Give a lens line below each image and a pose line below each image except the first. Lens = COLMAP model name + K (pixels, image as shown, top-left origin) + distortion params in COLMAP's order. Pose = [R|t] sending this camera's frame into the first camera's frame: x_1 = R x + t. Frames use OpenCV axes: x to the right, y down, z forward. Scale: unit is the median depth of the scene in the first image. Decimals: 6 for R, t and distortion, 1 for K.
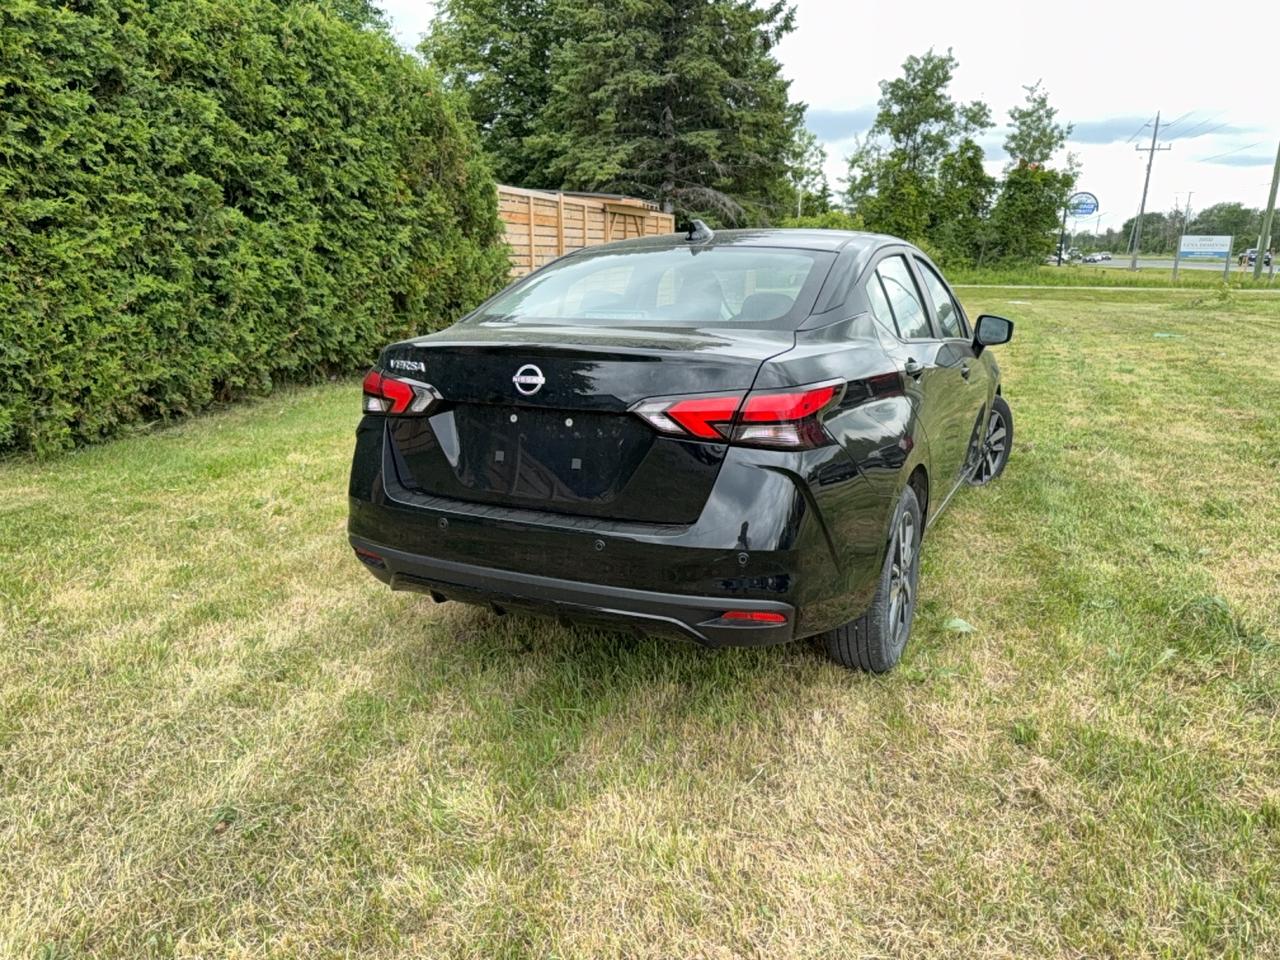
lens RADIAL K [[900.8, 0, 640.0], [0, 900.8, 480.0], [0, 0, 1]] dist [0.017428, -0.027047]
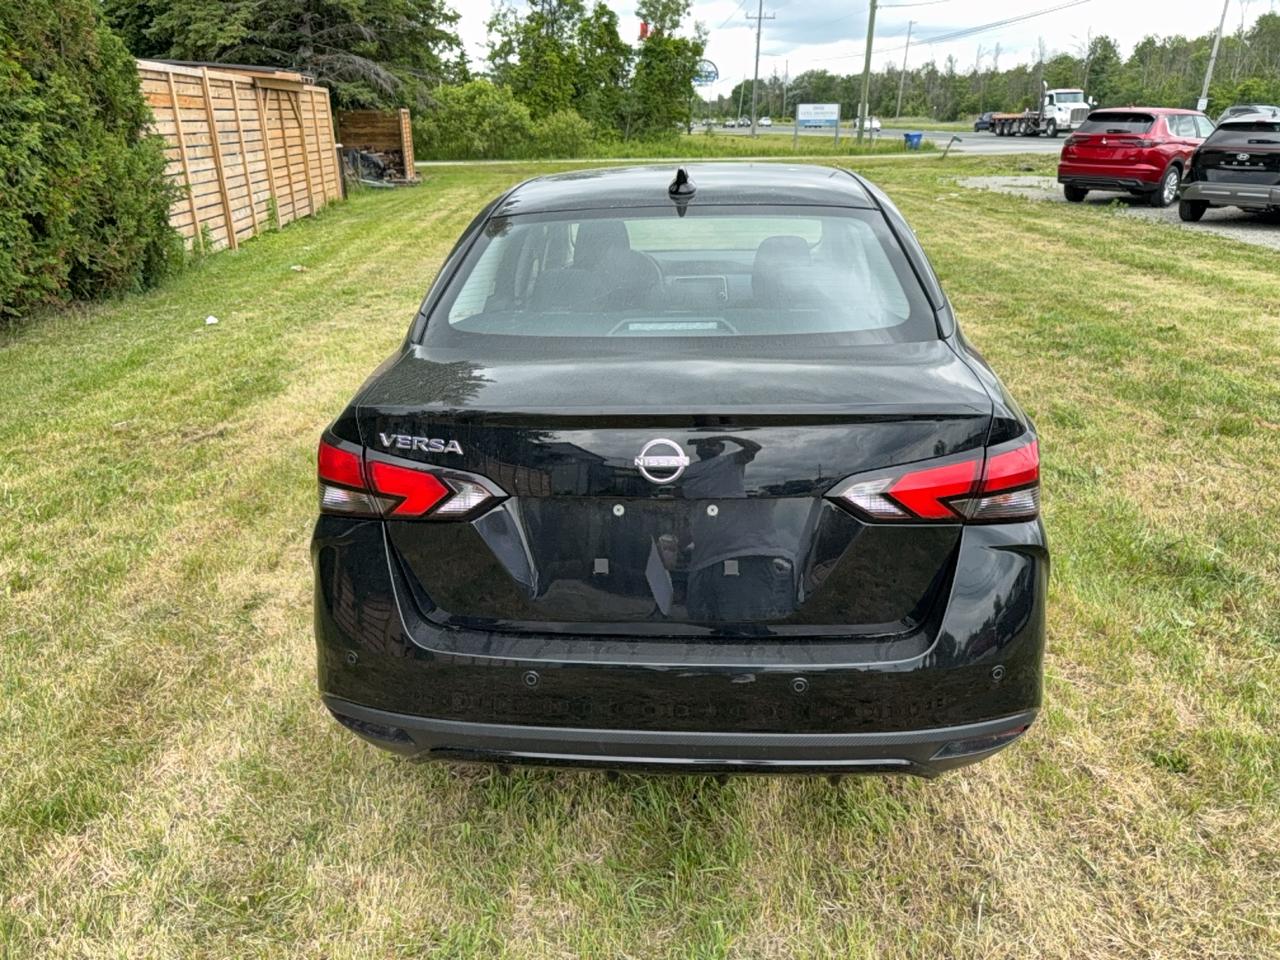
lens RADIAL K [[900.8, 0, 640.0], [0, 900.8, 480.0], [0, 0, 1]] dist [0.017428, -0.027047]
pose [[0.927280, -0.149868, 0.343062, -0.084622], [0.103781, 0.983365, 0.149071, -0.045464], [-0.359696, -0.102627, 0.927408, 0.089189]]
